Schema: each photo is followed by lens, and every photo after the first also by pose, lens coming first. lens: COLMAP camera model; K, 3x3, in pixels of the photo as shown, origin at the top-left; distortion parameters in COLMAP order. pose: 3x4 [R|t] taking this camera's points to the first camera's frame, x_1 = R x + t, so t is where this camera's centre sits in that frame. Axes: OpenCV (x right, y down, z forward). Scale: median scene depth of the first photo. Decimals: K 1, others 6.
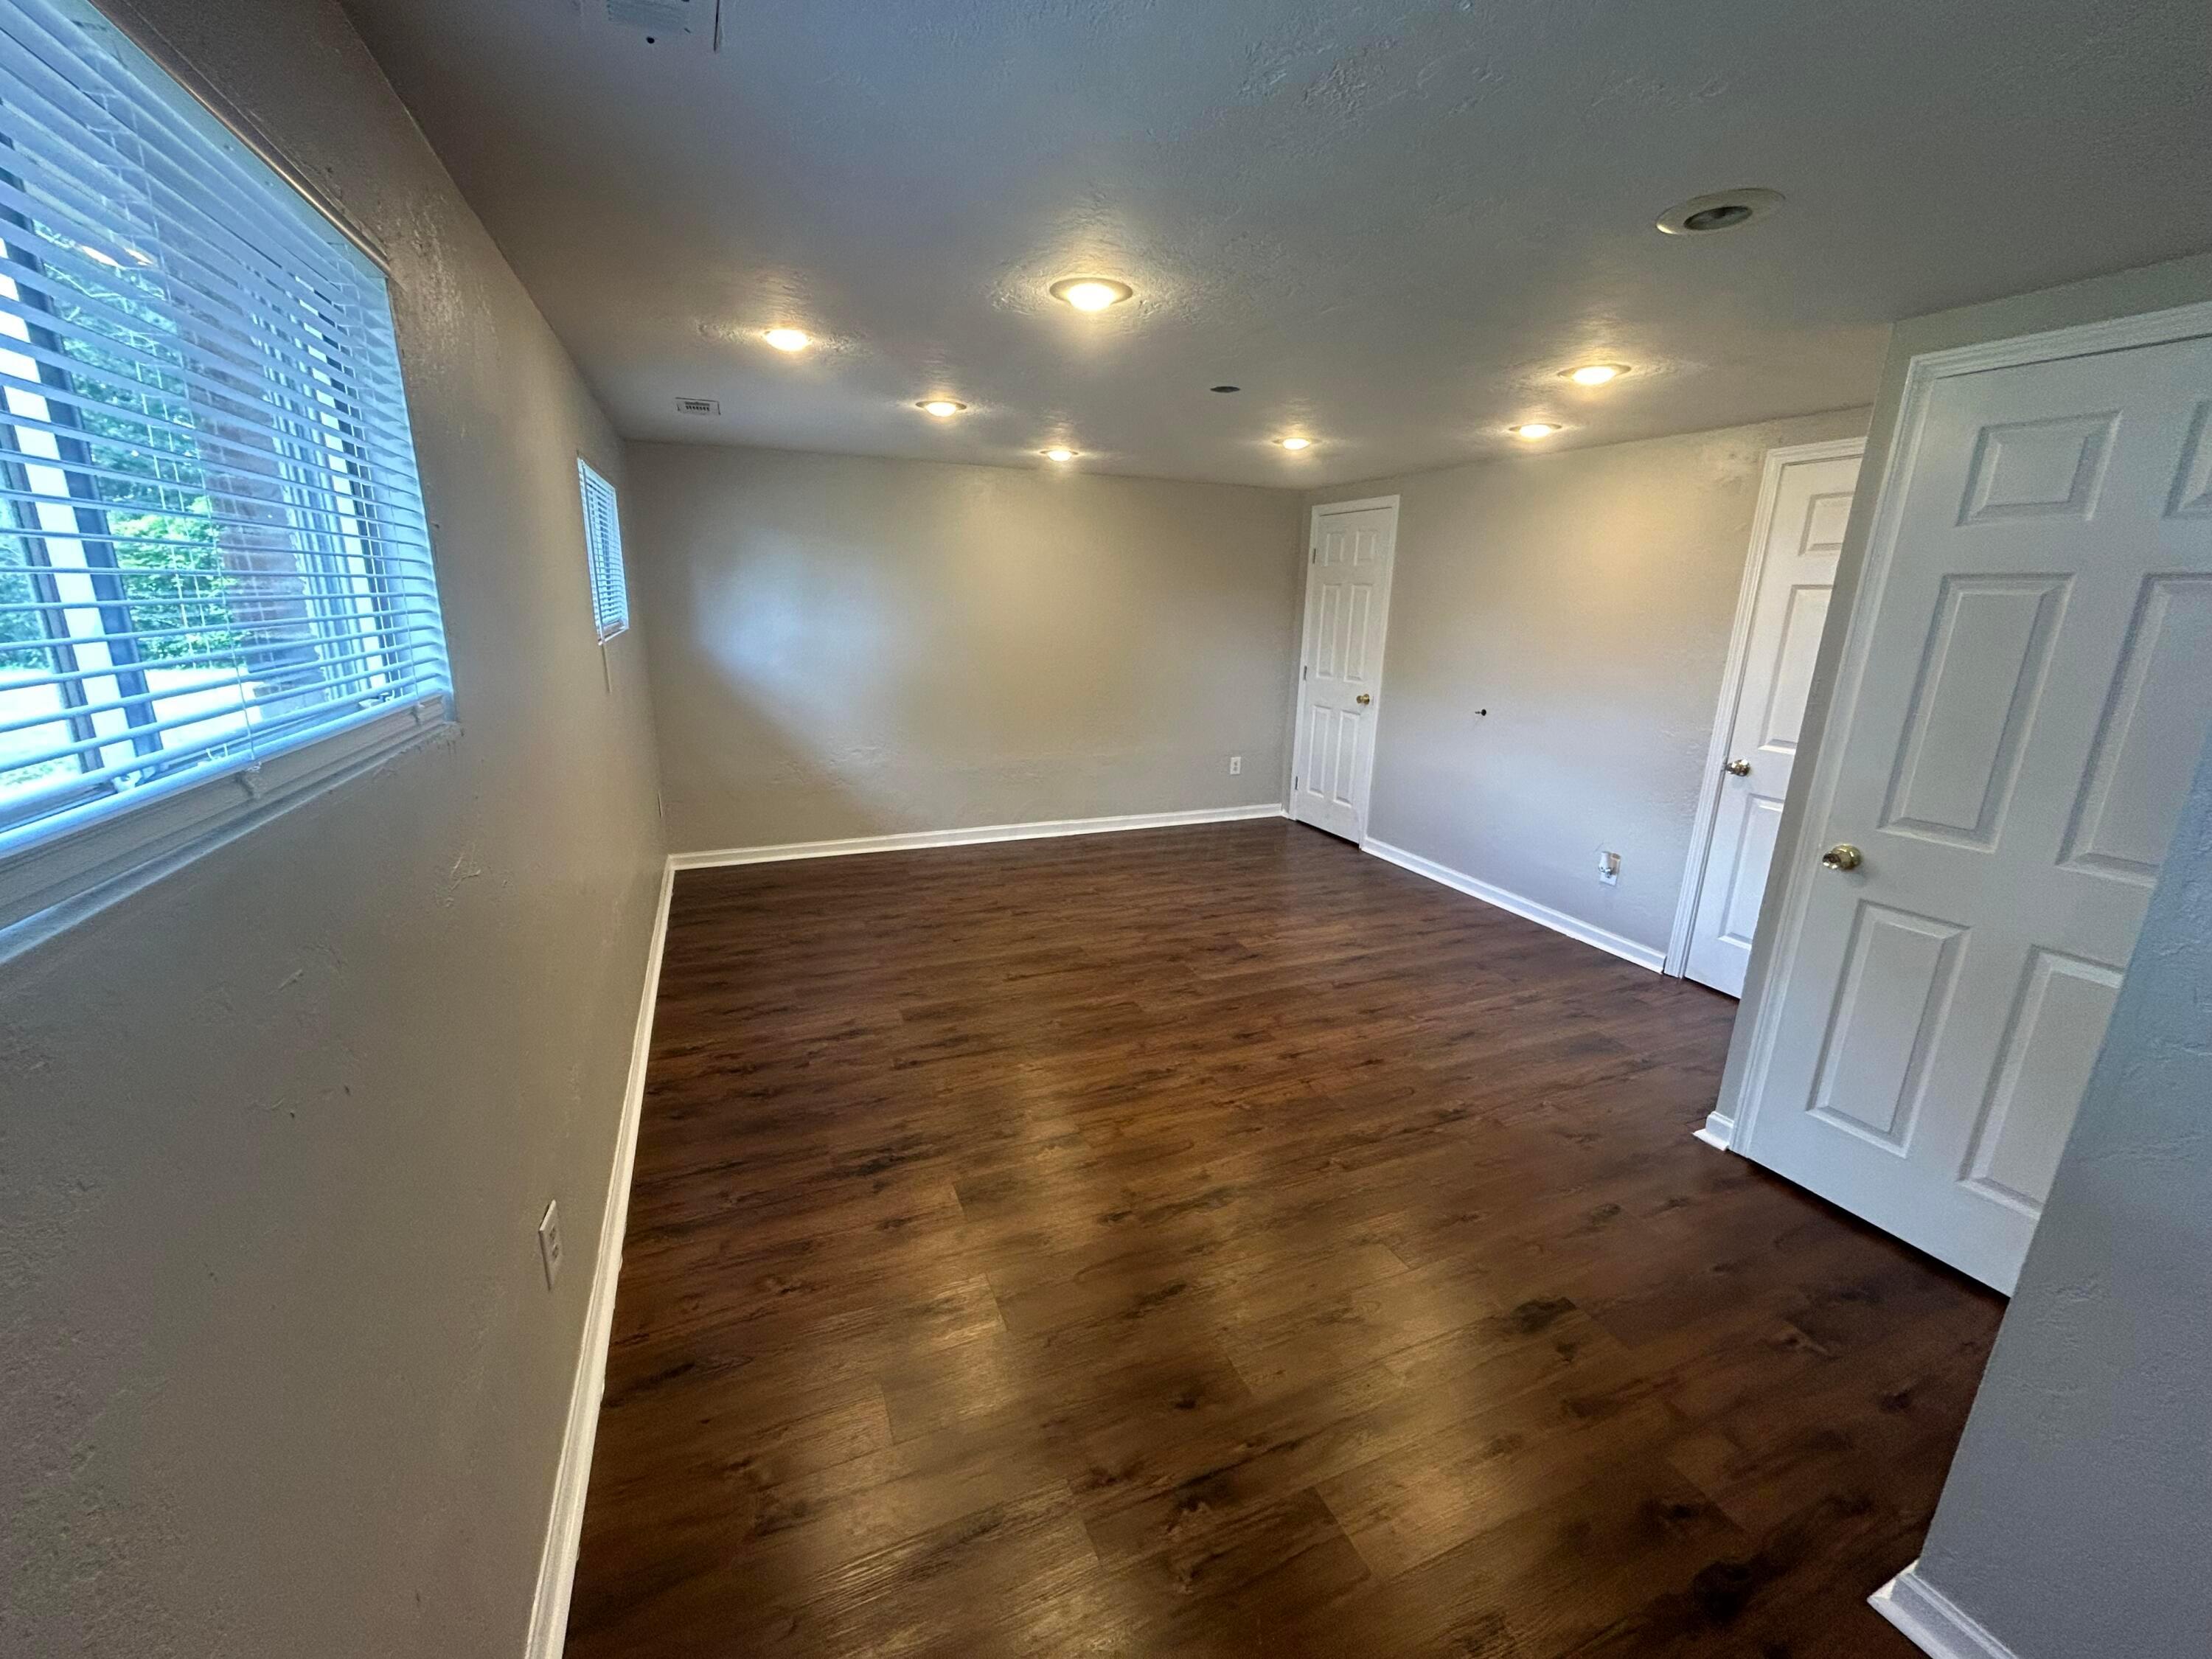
lens RADIAL K [[894.7, 0, 1103.6], [0, 894.7, 831.4], [0, 0, 1]] dist [-0.003648, 0.002382]
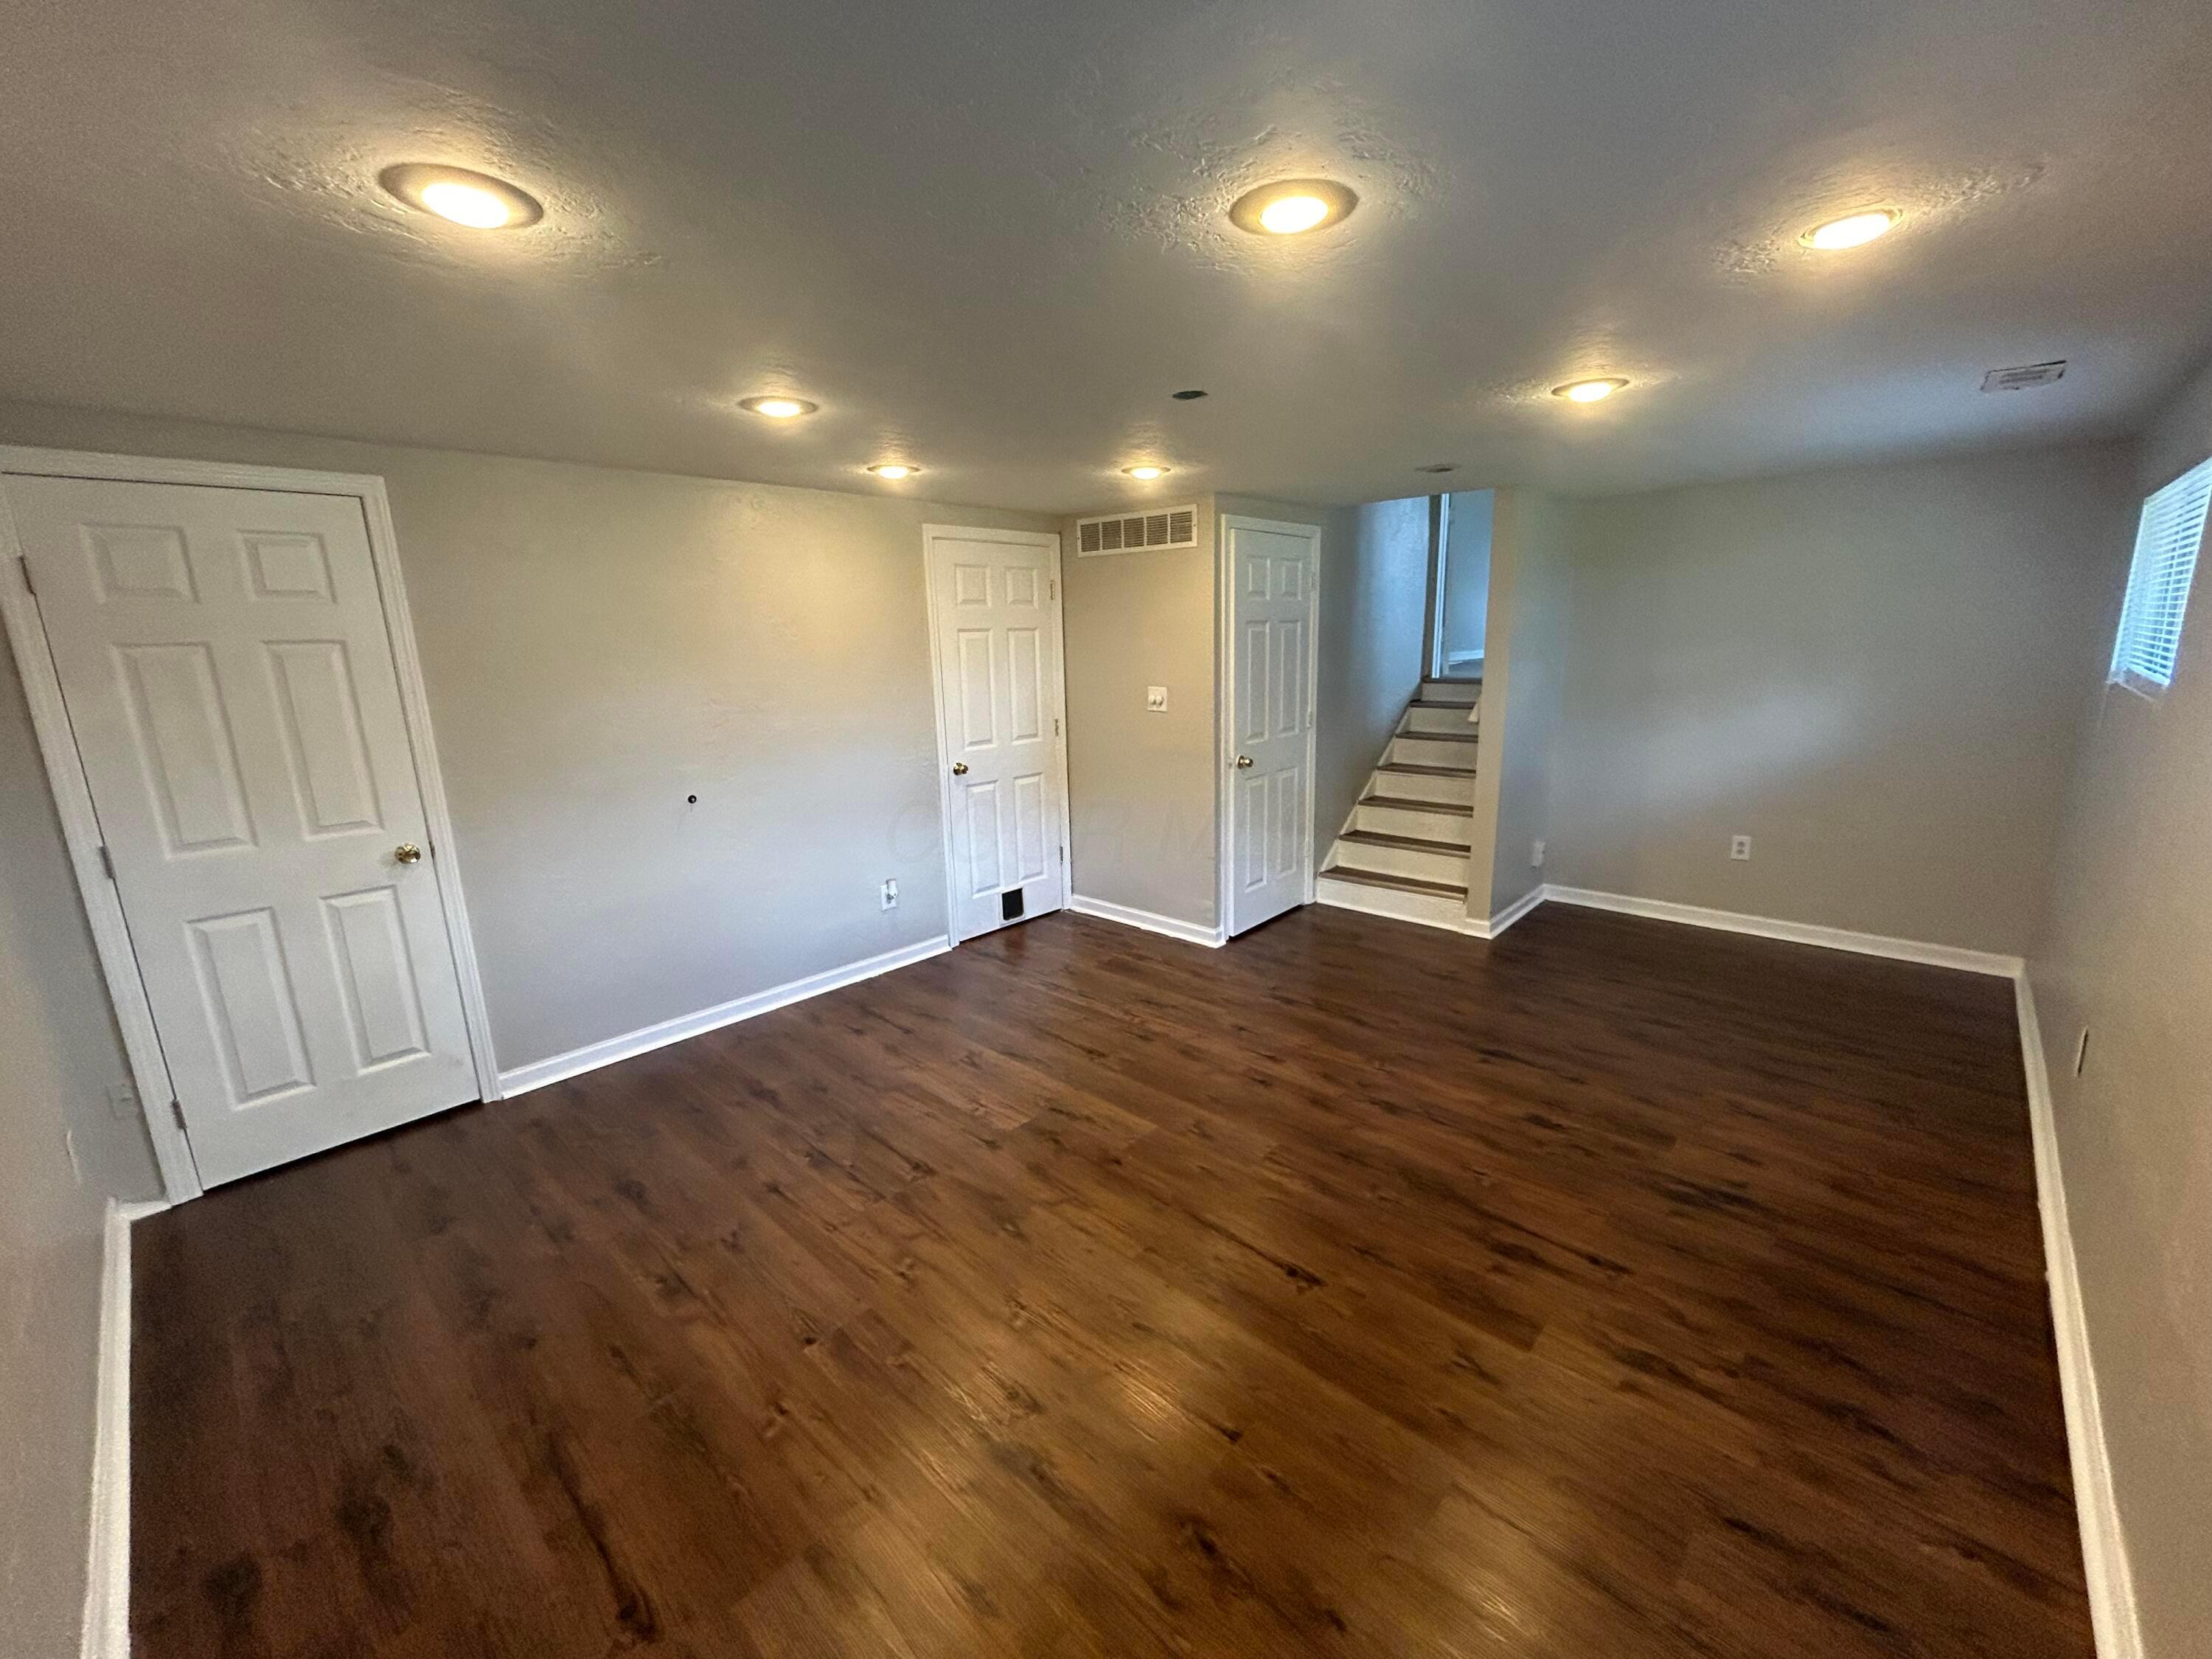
lens RADIAL K [[894.7, 0, 1108.3], [0, 894.7, 823.2], [0, 0, 1]] dist [-0.003648, 0.002382]
pose [[-0.411895, -0.200228, 0.888961, -0.453946], [0.251592, 0.912650, 0.322137, -0.301751], [-0.875810, 0.356342, -0.325540, 1.048237]]
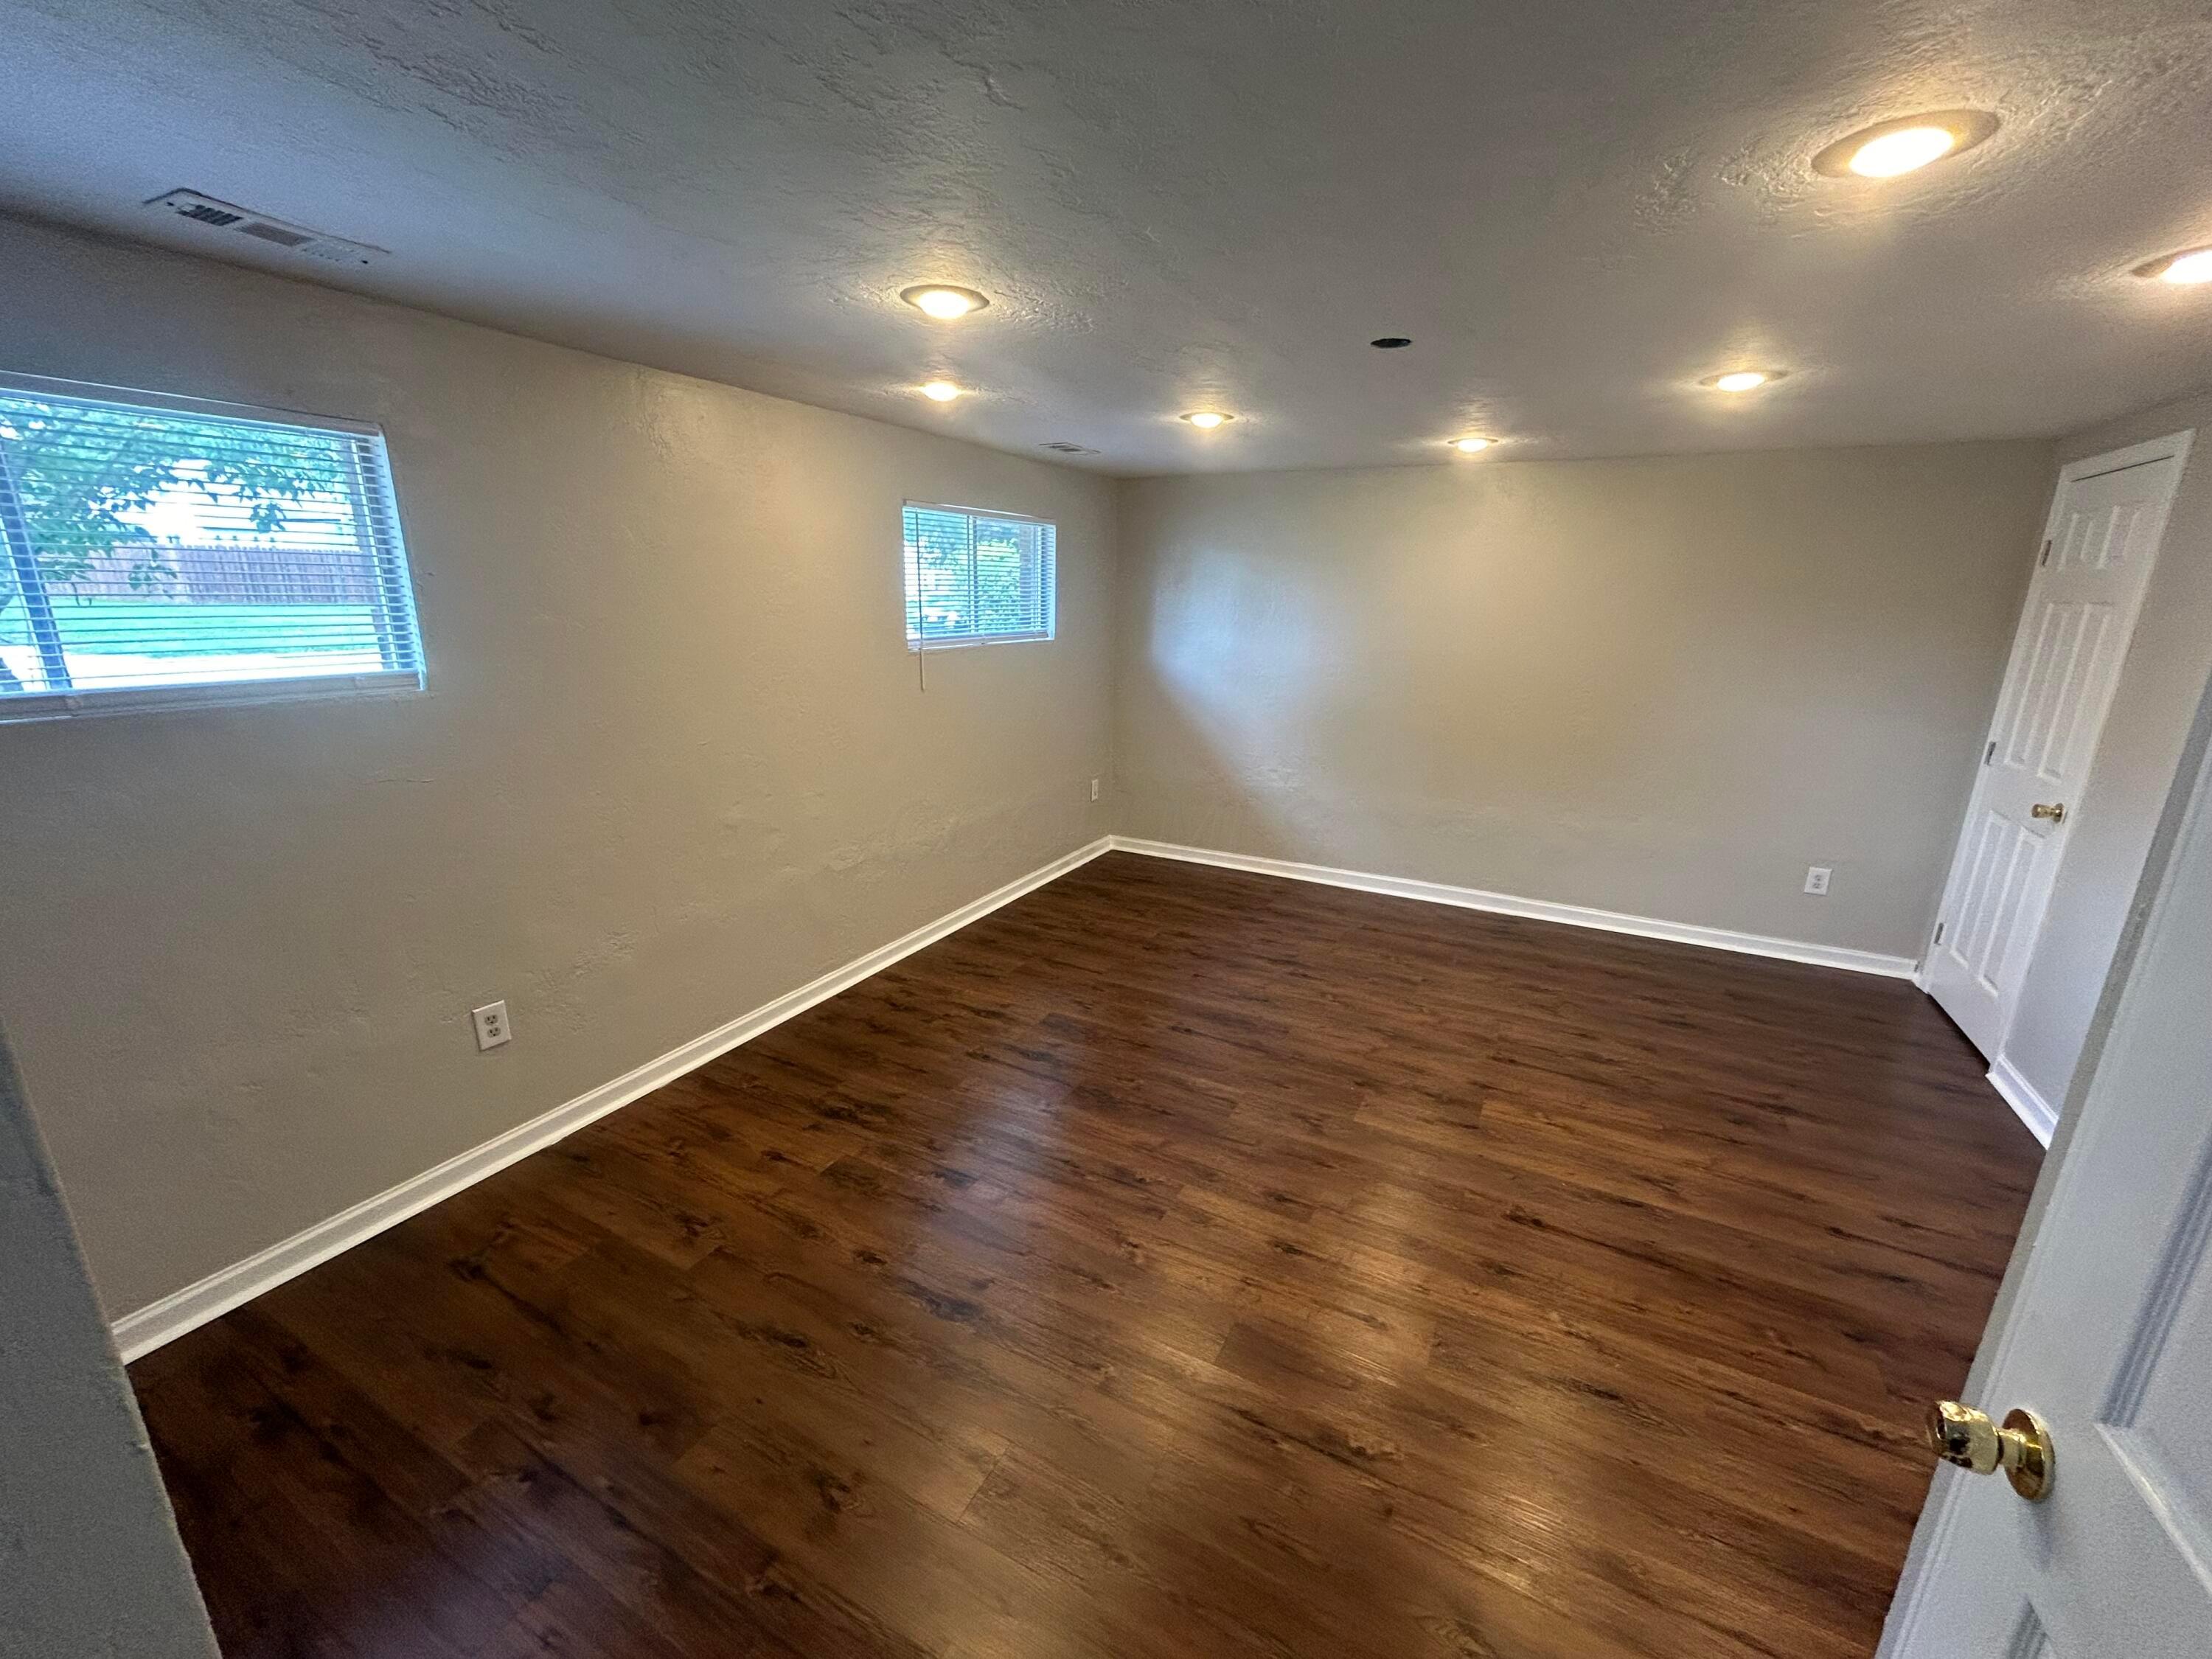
lens RADIAL K [[894.7, 0, 1103.8], [0, 894.7, 826.7], [0, 0, 1]] dist [-0.003648, 0.002382]
pose [[0.633967, 0.189645, -0.749747, 0.438380], [-0.204179, 0.976113, 0.074254, -0.080395], [0.745920, 0.106008, 0.657546, 0.271799]]
